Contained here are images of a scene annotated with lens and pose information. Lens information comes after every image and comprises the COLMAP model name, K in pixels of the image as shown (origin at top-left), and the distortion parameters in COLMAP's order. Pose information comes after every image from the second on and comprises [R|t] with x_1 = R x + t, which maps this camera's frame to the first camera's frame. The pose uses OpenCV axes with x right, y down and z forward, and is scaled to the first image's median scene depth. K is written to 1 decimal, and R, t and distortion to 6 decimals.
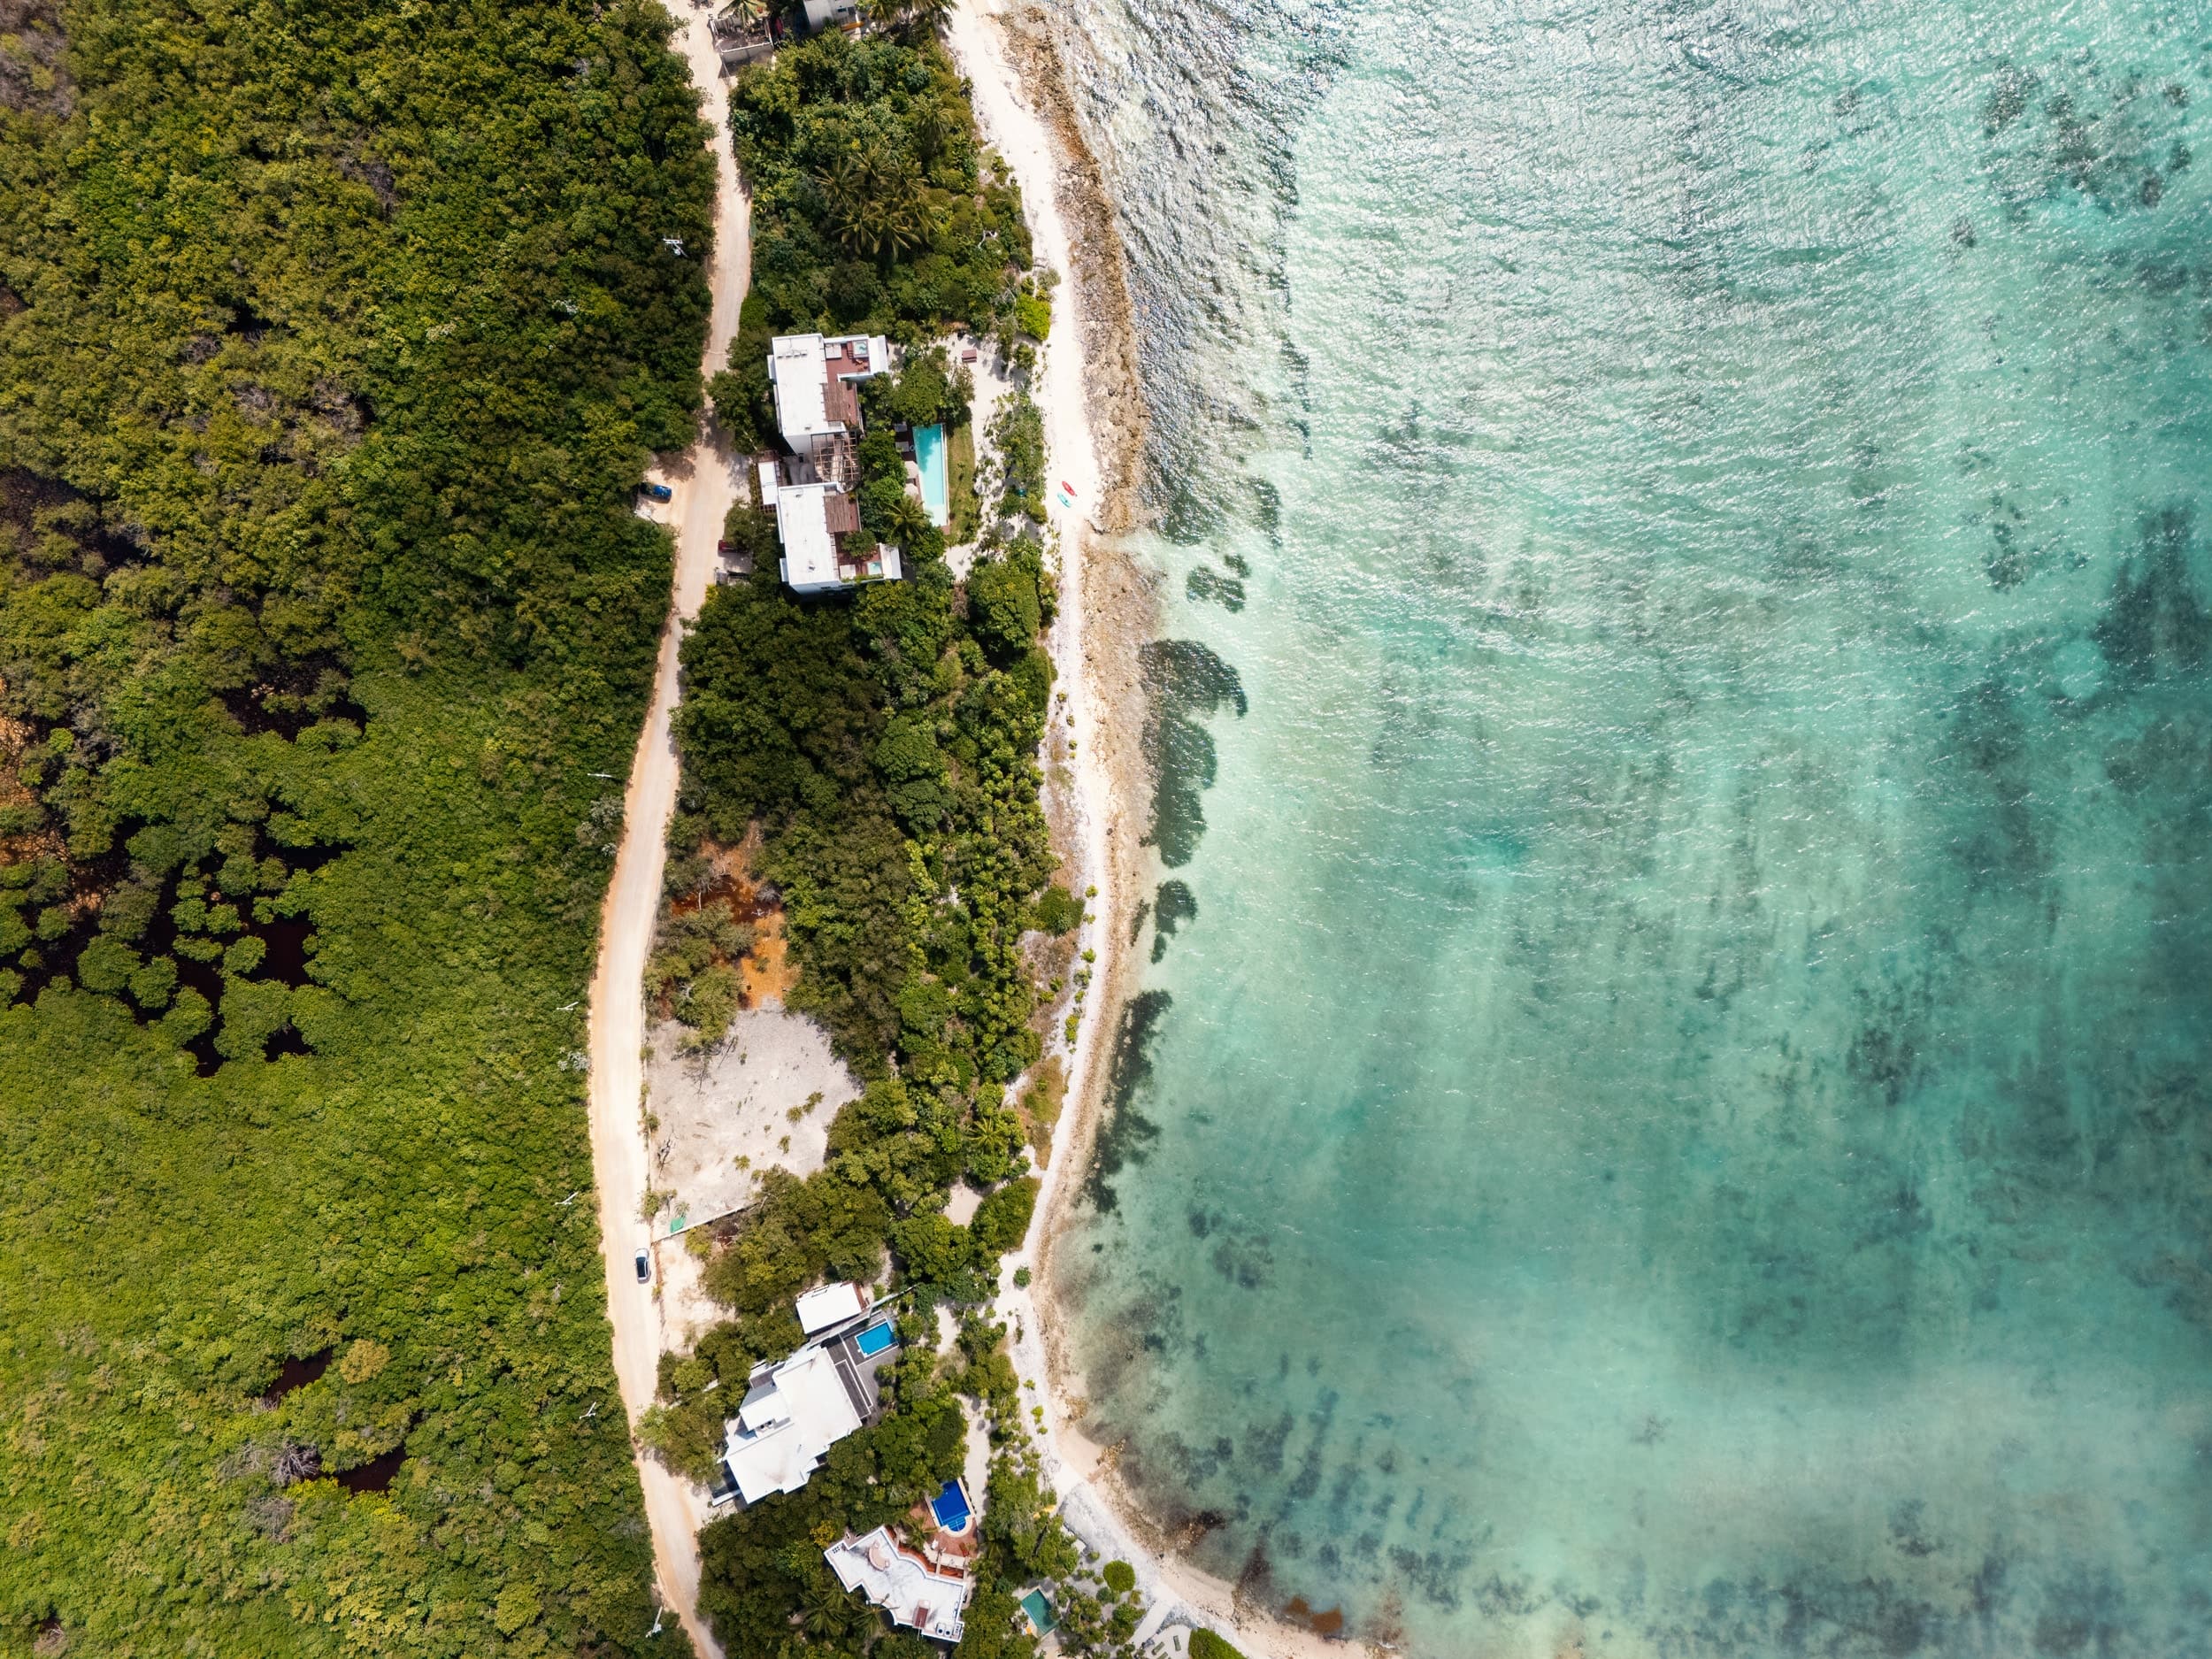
lens RADIAL K [[1632.9, 0, 1092.5], [0, 1632.9, 829.6], [0, 0, 1]] dist [0.075974, -0.078032]
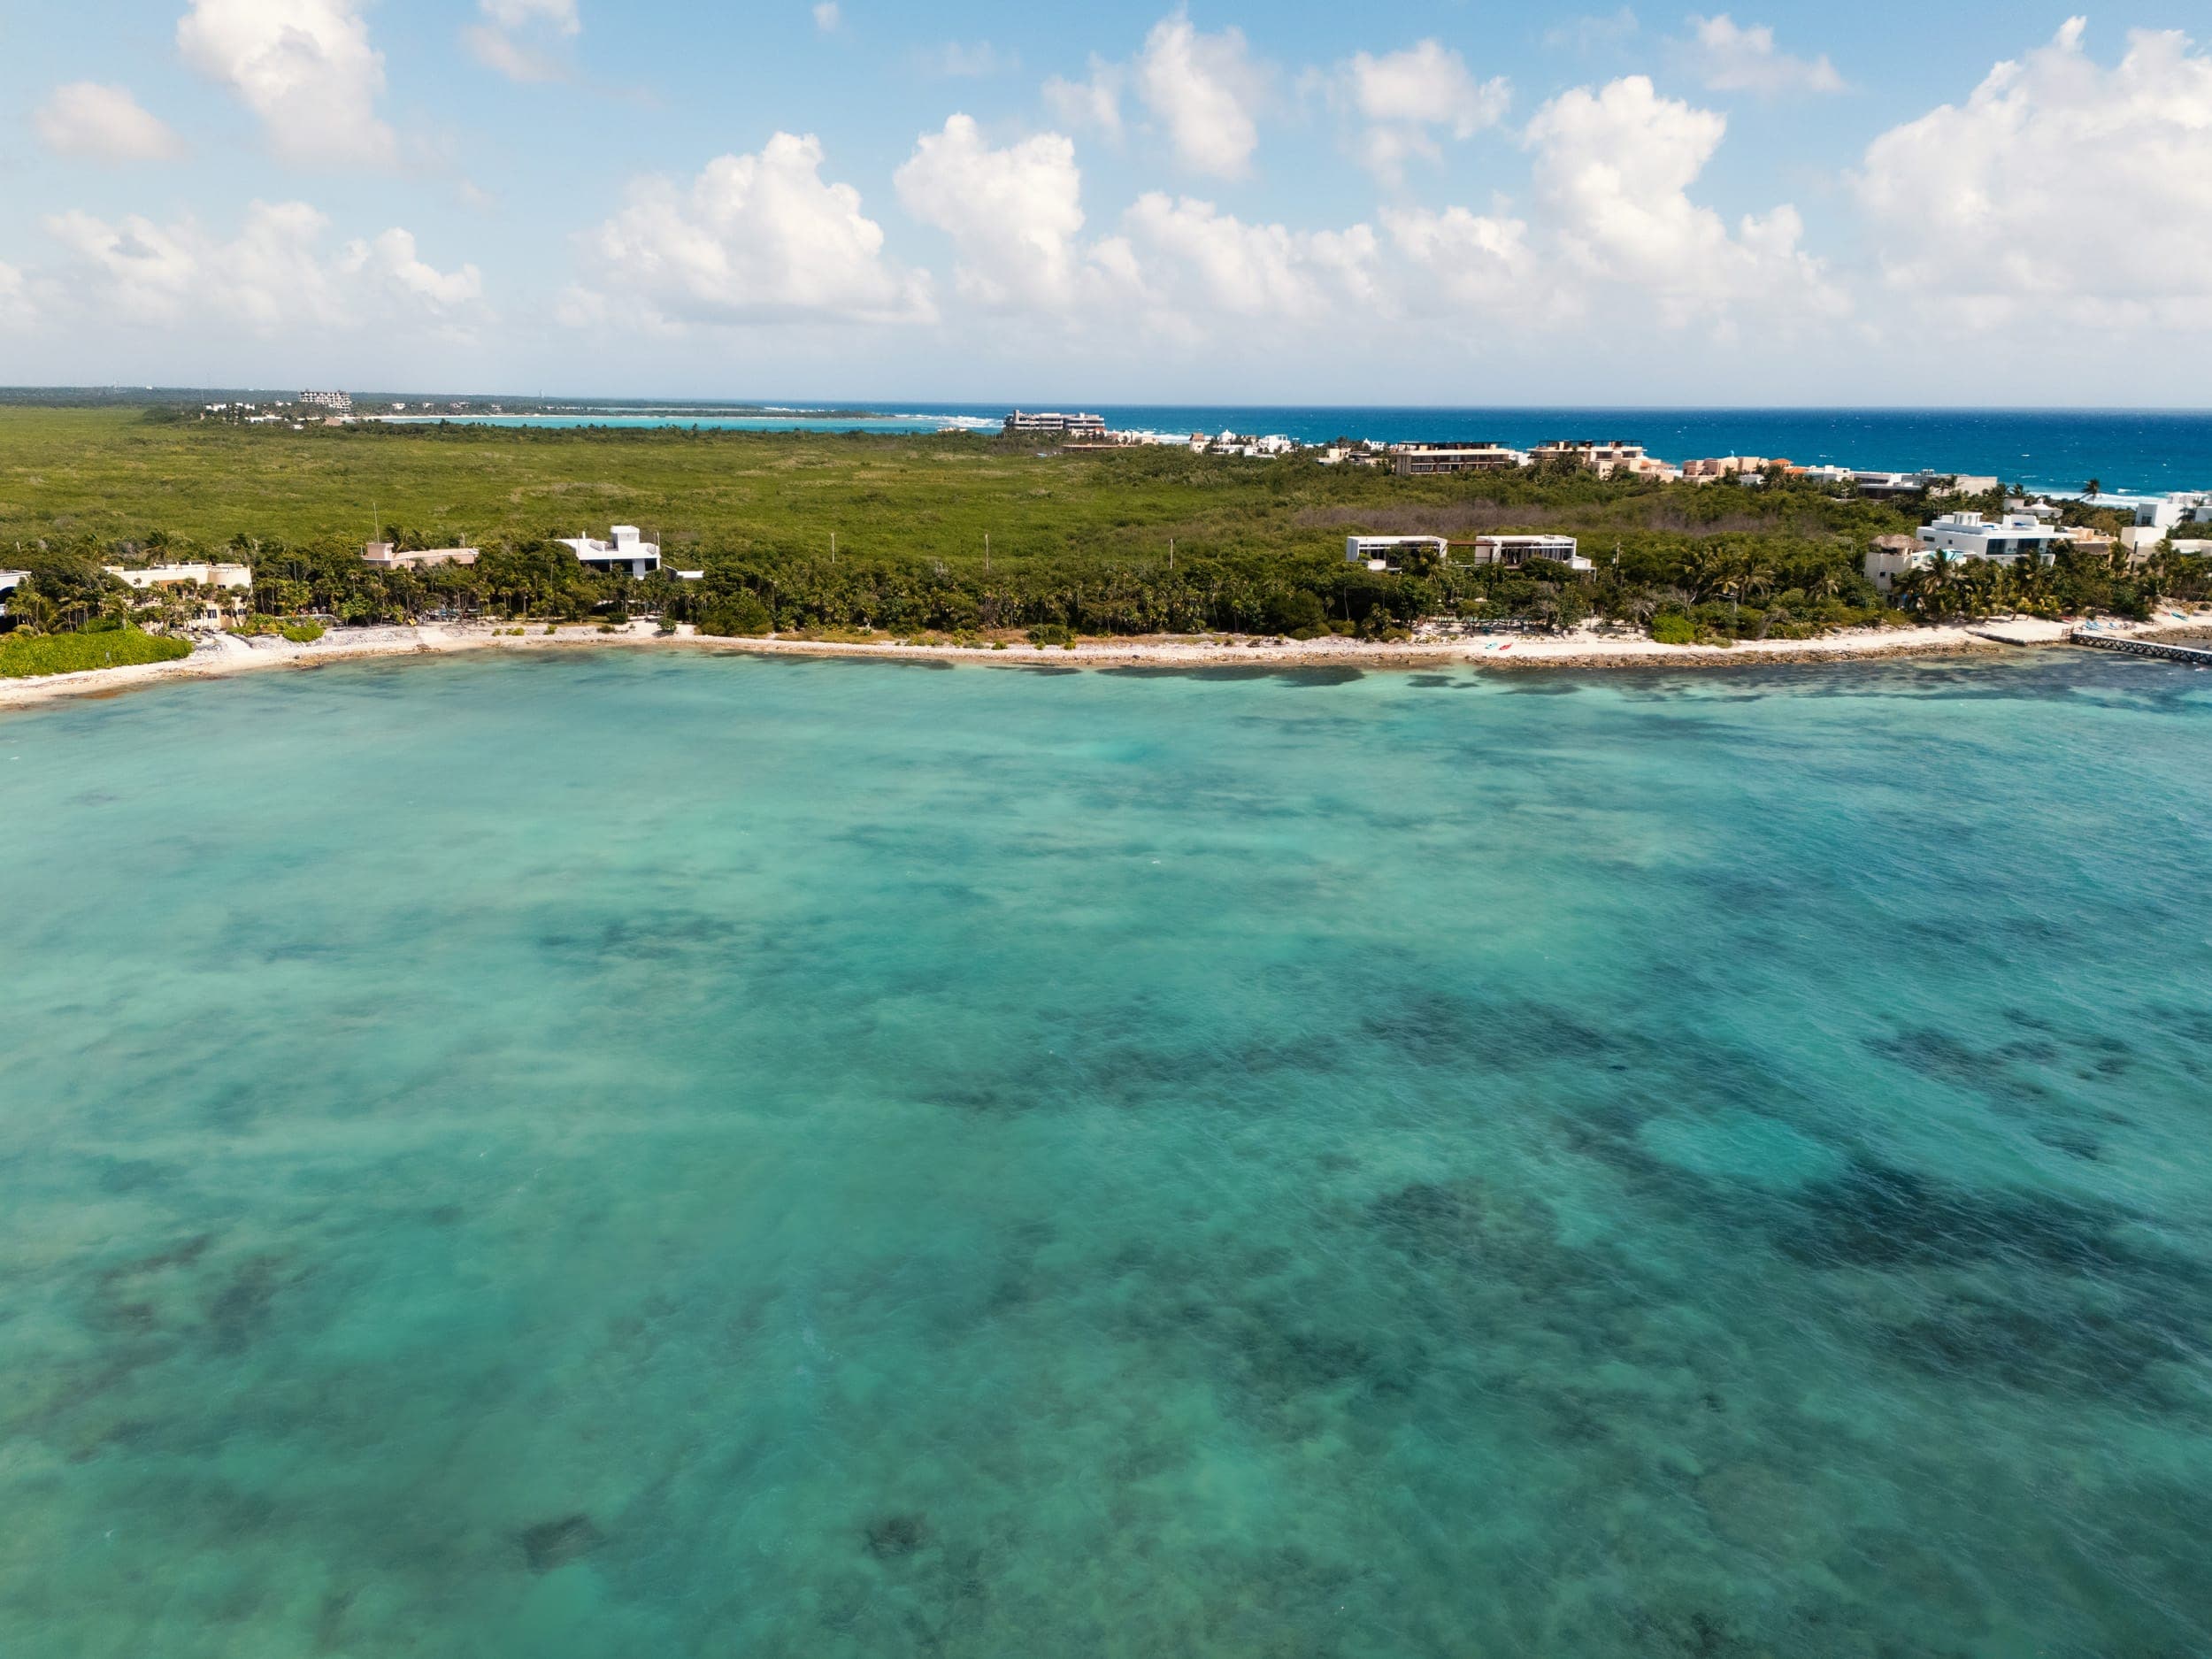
lens RADIAL K [[1632.9, 0, 1107.5], [0, 1632.9, 826.0], [0, 0, 1]] dist [0.075974, -0.078032]
pose [[0.009620, 0.212838, -0.977040, 0.914734], [-0.999915, -0.006586, -0.011280, 0.026838], [-0.008836, 0.977065, 0.212756, 0.904252]]
